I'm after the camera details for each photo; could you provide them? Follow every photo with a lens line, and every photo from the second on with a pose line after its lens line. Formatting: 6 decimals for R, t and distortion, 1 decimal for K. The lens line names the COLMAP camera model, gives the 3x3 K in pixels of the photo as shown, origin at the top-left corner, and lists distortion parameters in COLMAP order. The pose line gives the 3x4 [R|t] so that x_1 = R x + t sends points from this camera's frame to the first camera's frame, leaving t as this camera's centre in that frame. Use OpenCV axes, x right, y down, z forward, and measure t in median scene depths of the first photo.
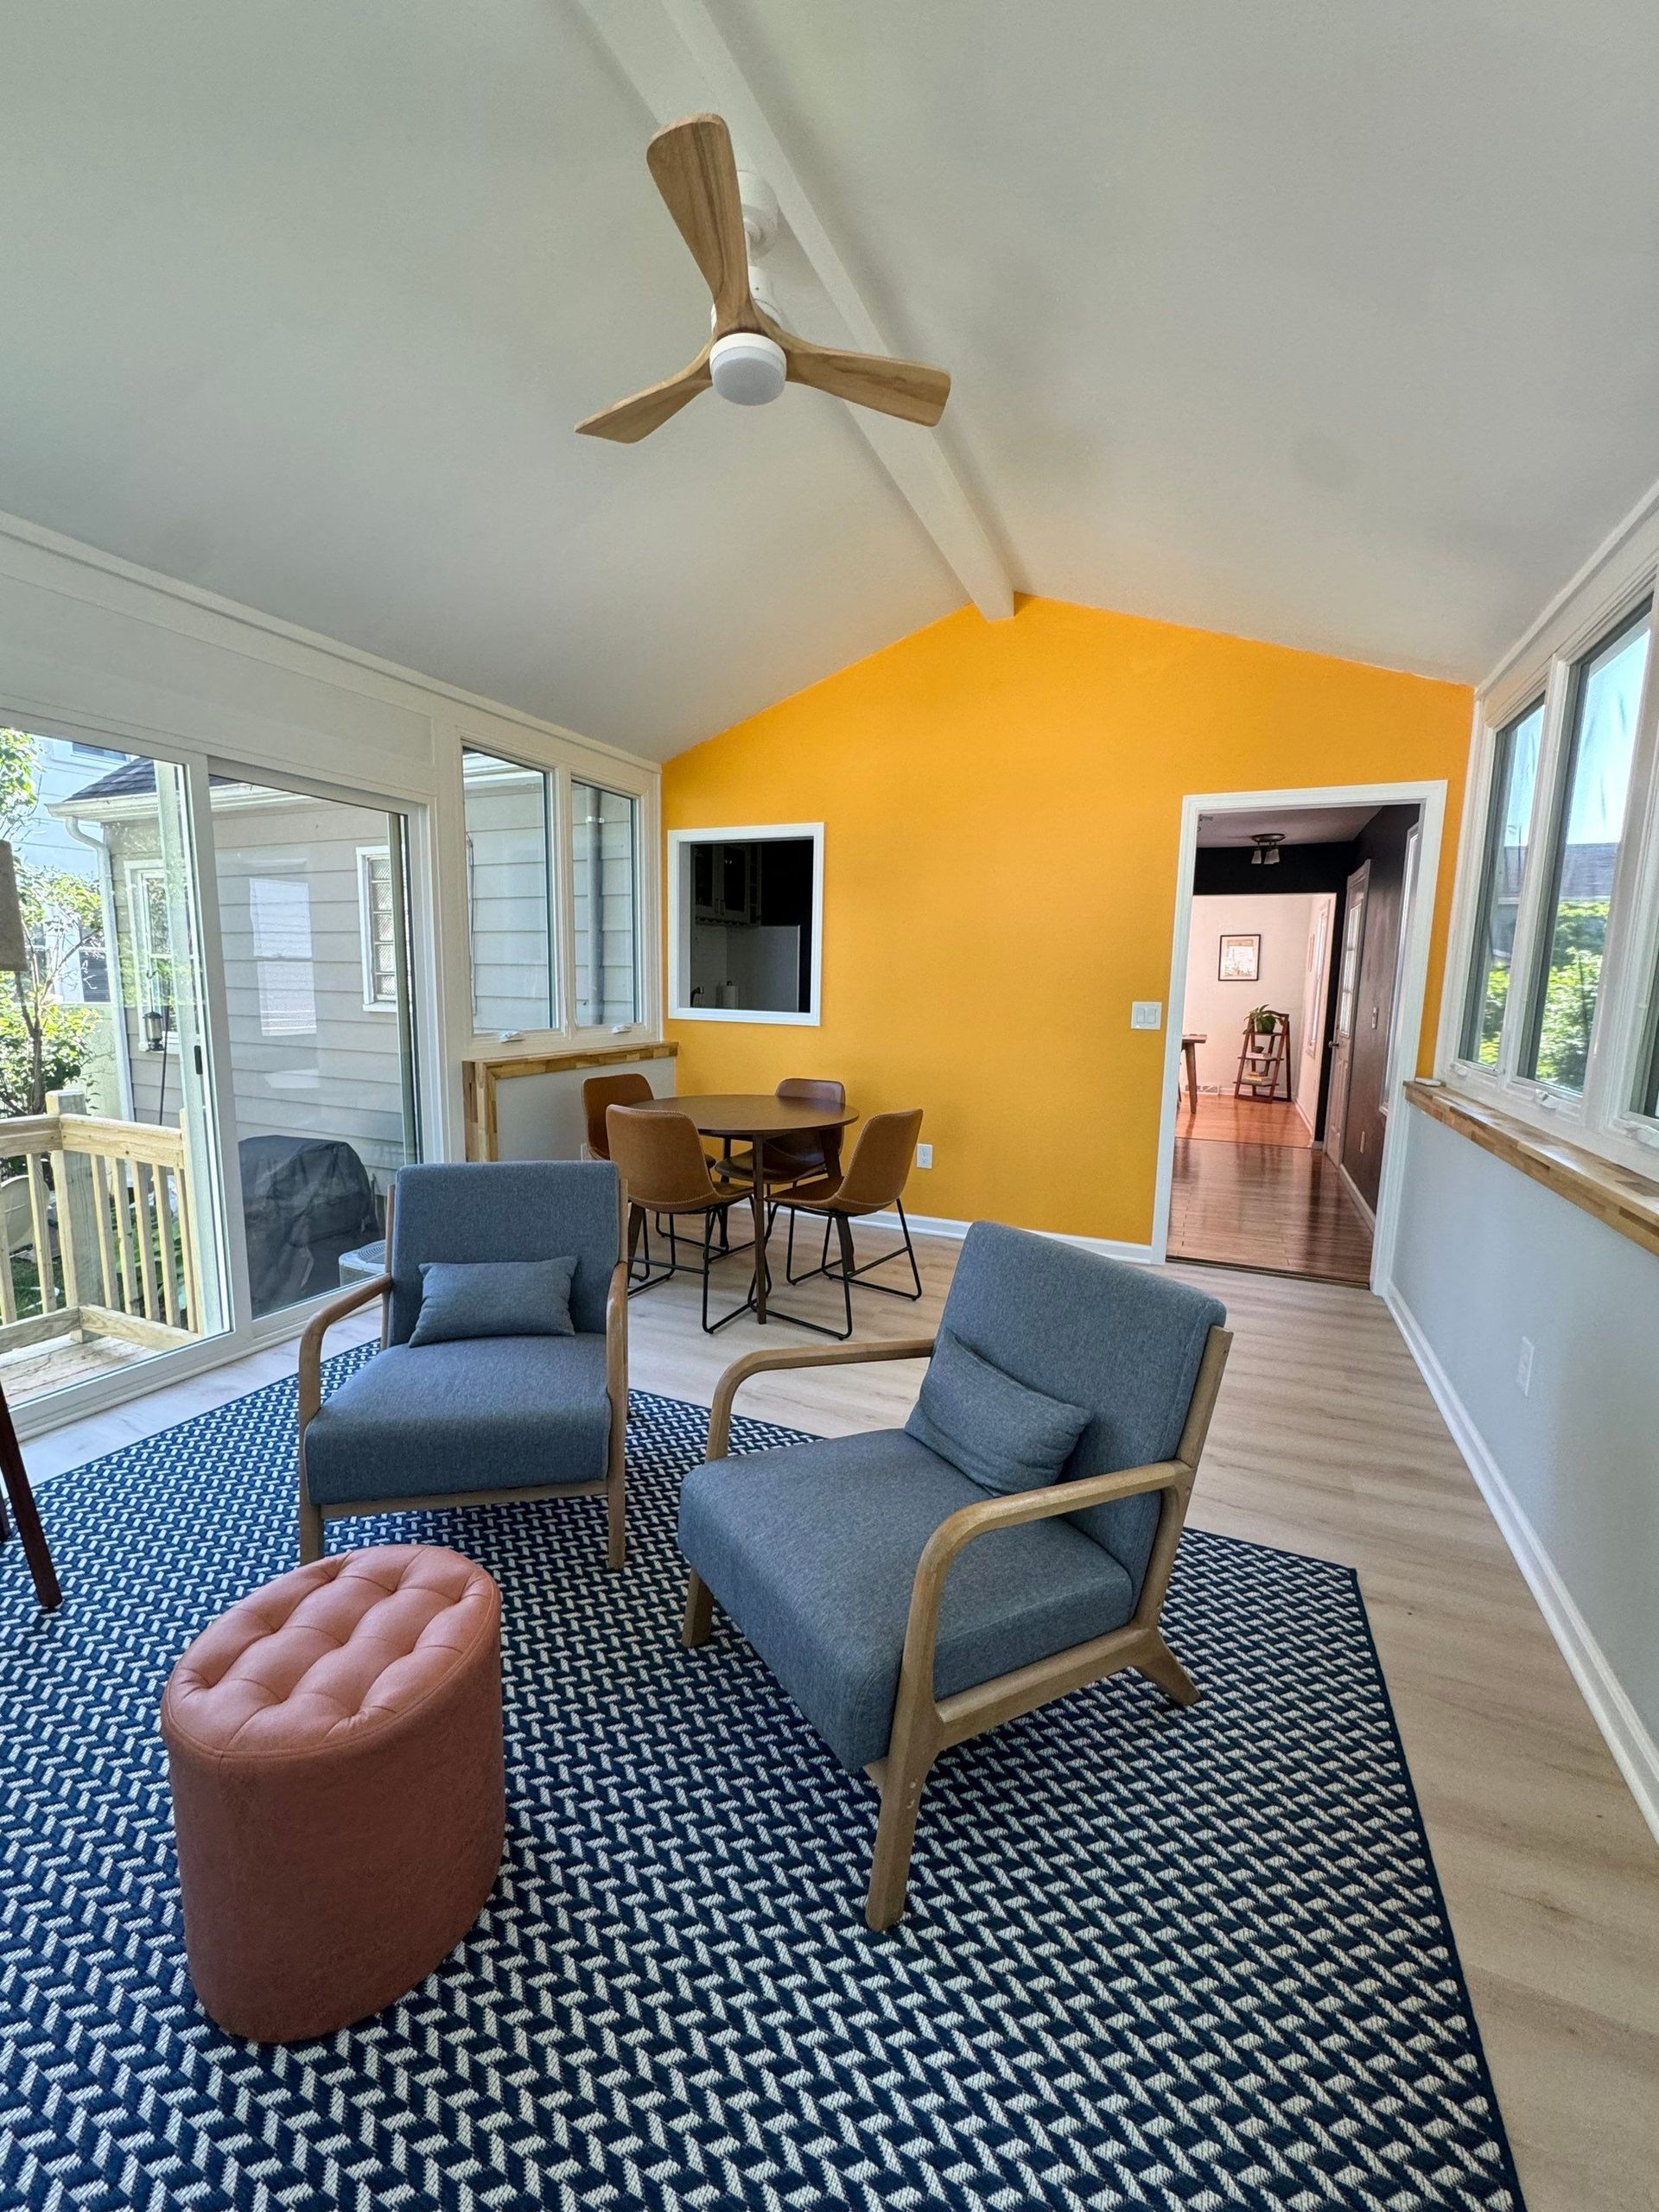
lens RADIAL K [[882.4, 0, 832.3], [0, 882.4, 1099.6], [0, 0, 1]] dist [-0.000317, -0.000016]
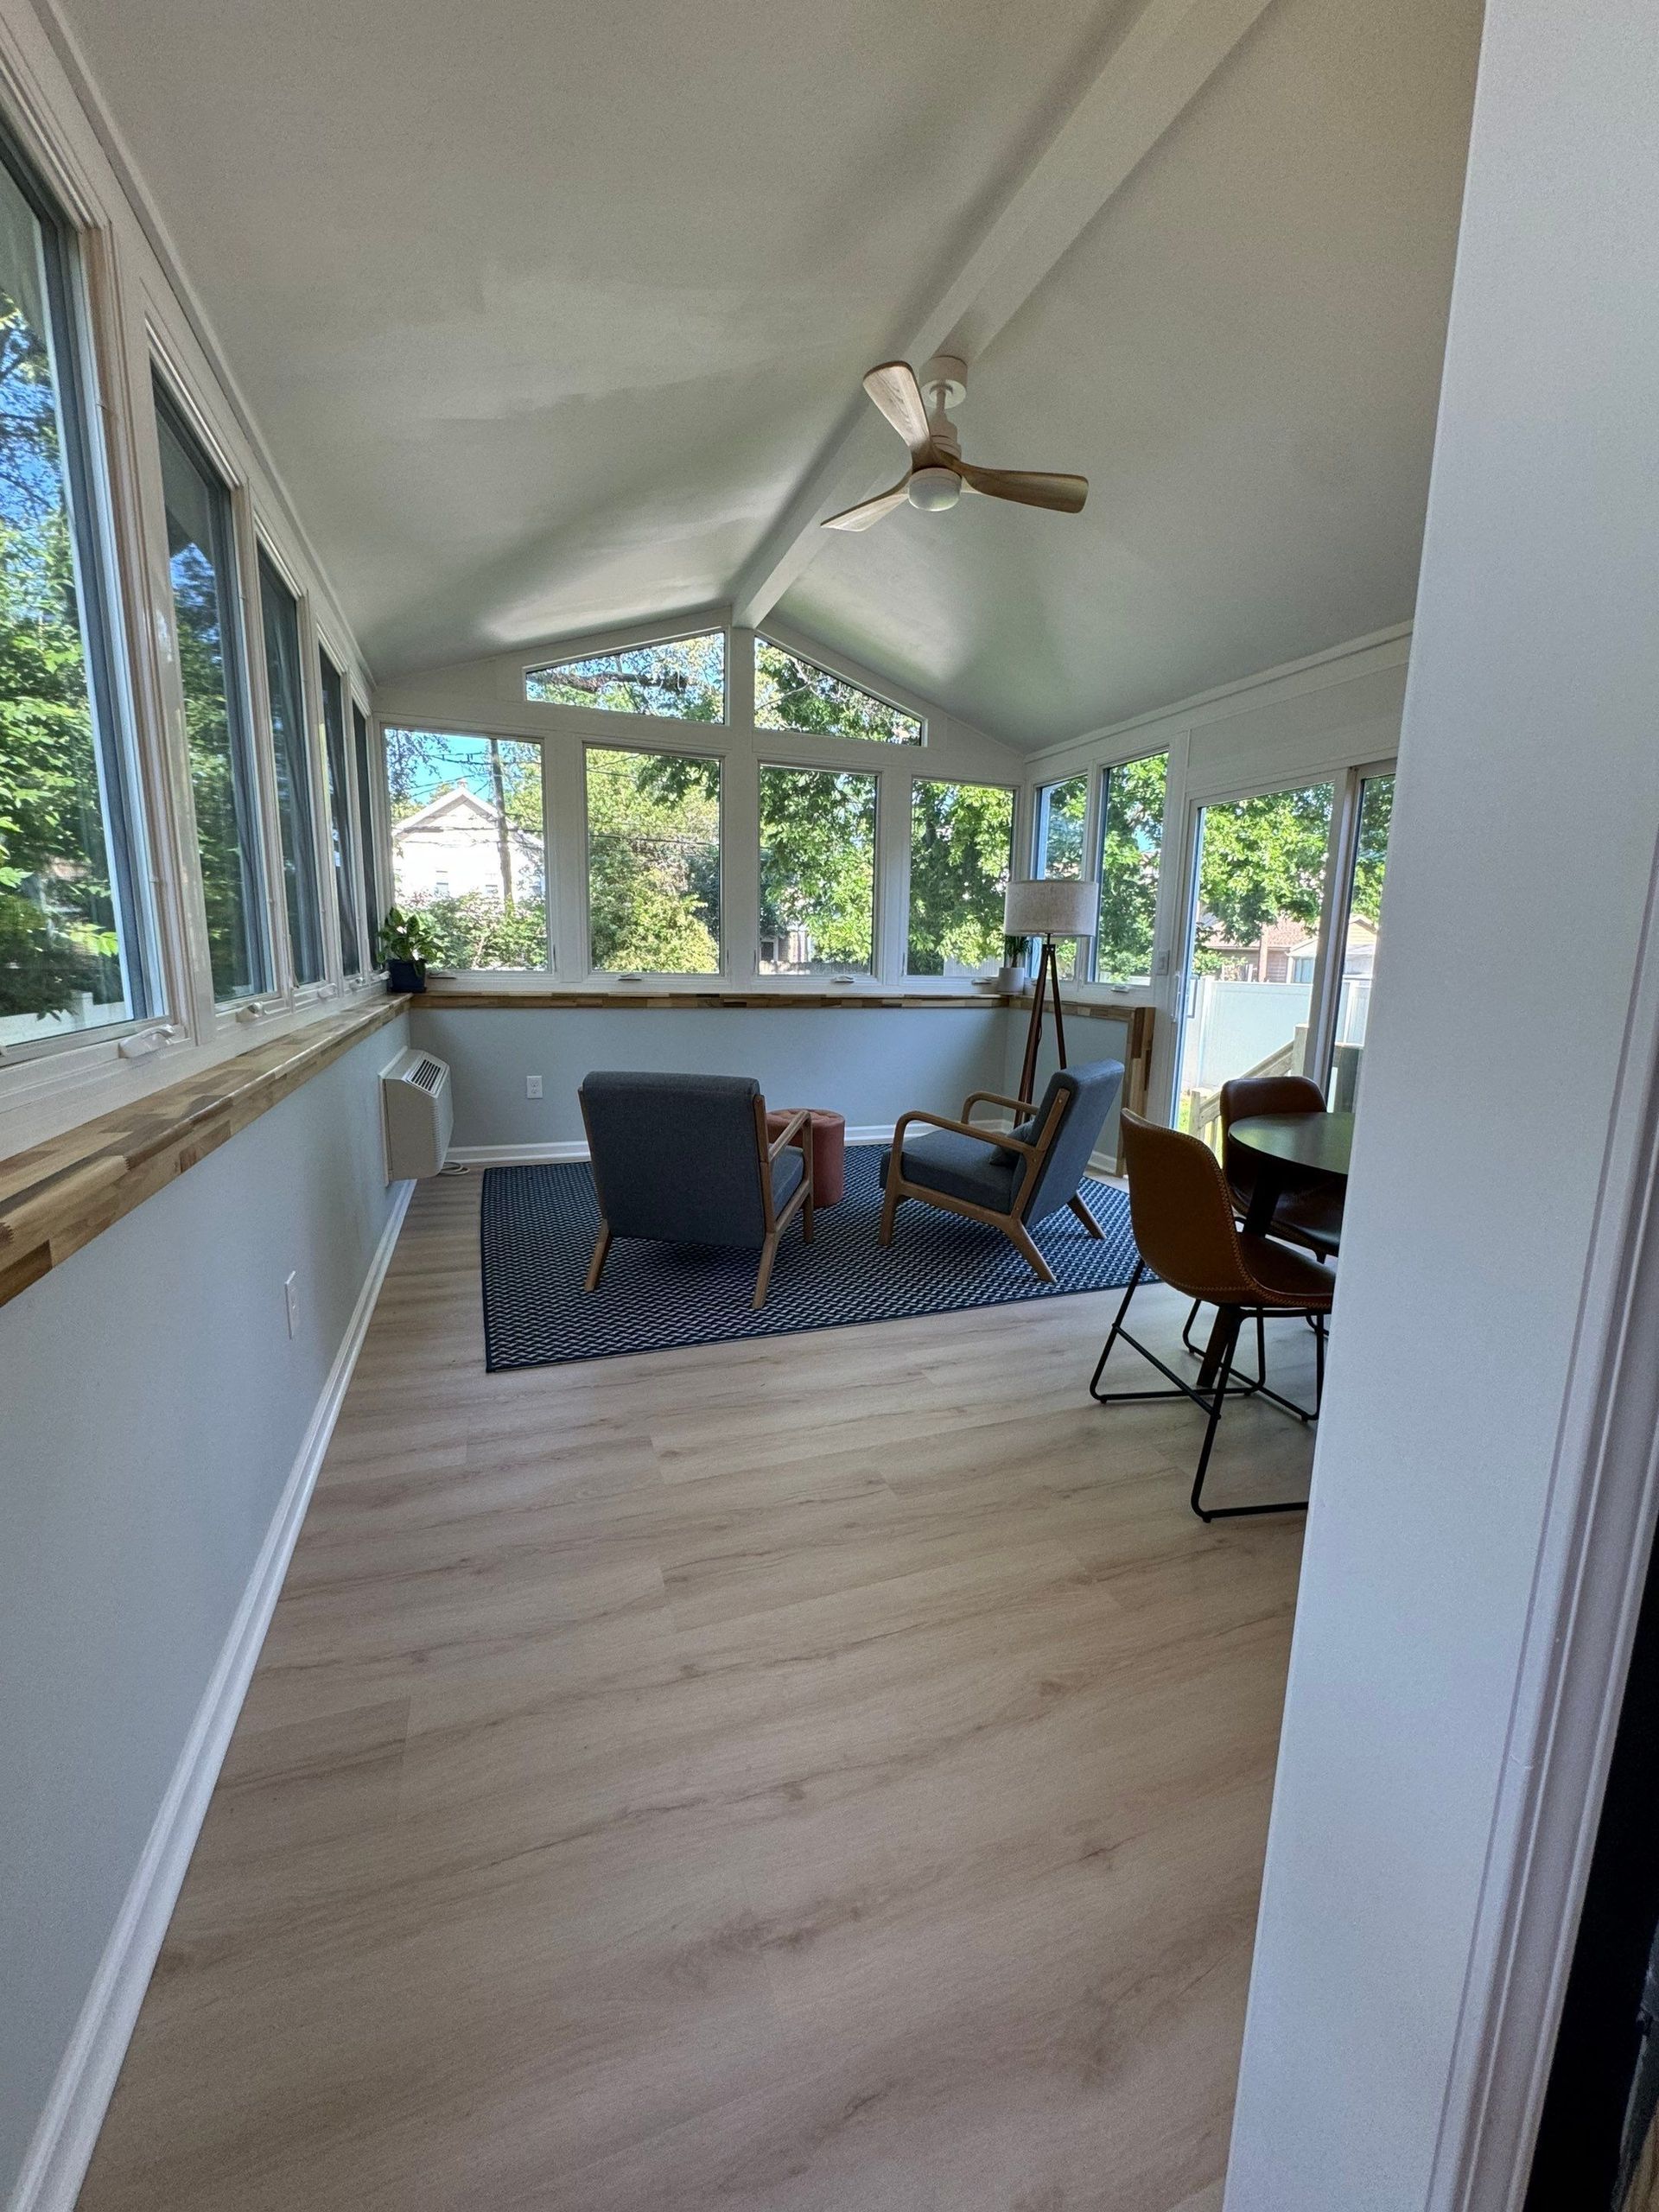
lens RADIAL K [[882.4, 0, 832.3], [0, 882.4, 1099.6], [0, 0, 1]] dist [-0.000317, -0.000016]
pose [[-0.713349, 0.081412, -0.696064, 0.533257], [-0.135510, 0.958461, 0.250978, -0.101005], [0.687583, 0.273359, -0.672685, 1.021525]]
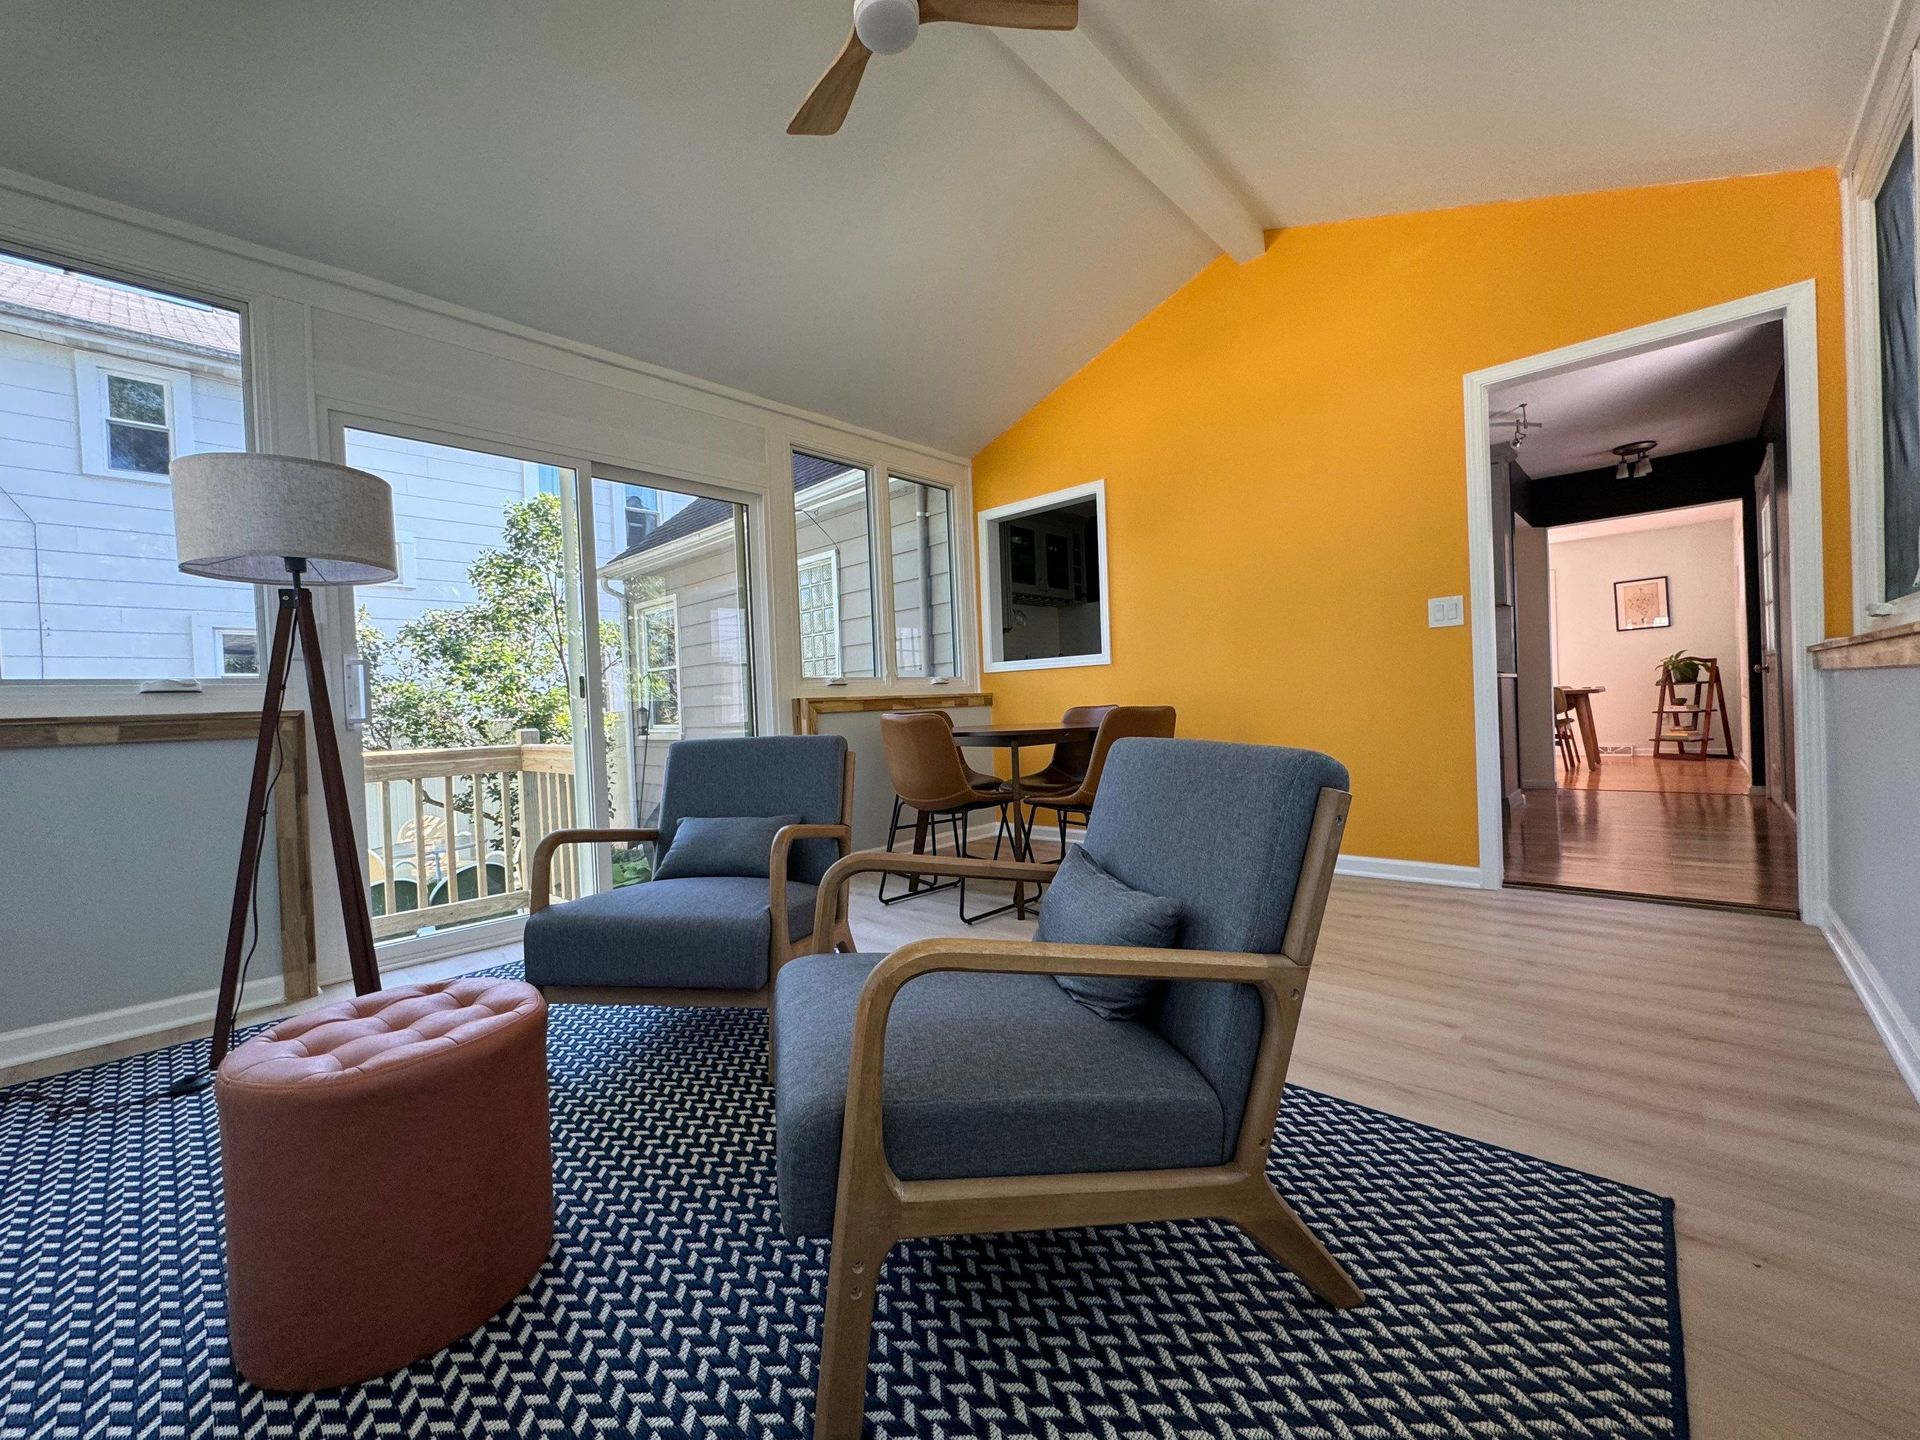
lens RADIAL K [[765.9, 0, 959.5], [0, 765.9, 715.5], [0, 0, 1]] dist [-0.000317, -0.000016]
pose [[0.941006, -0.053801, -0.334085, 0.138350], [0.012188, 0.992028, -0.125428, 0.107025], [0.338170, 0.113957, 0.934160, 0.091372]]
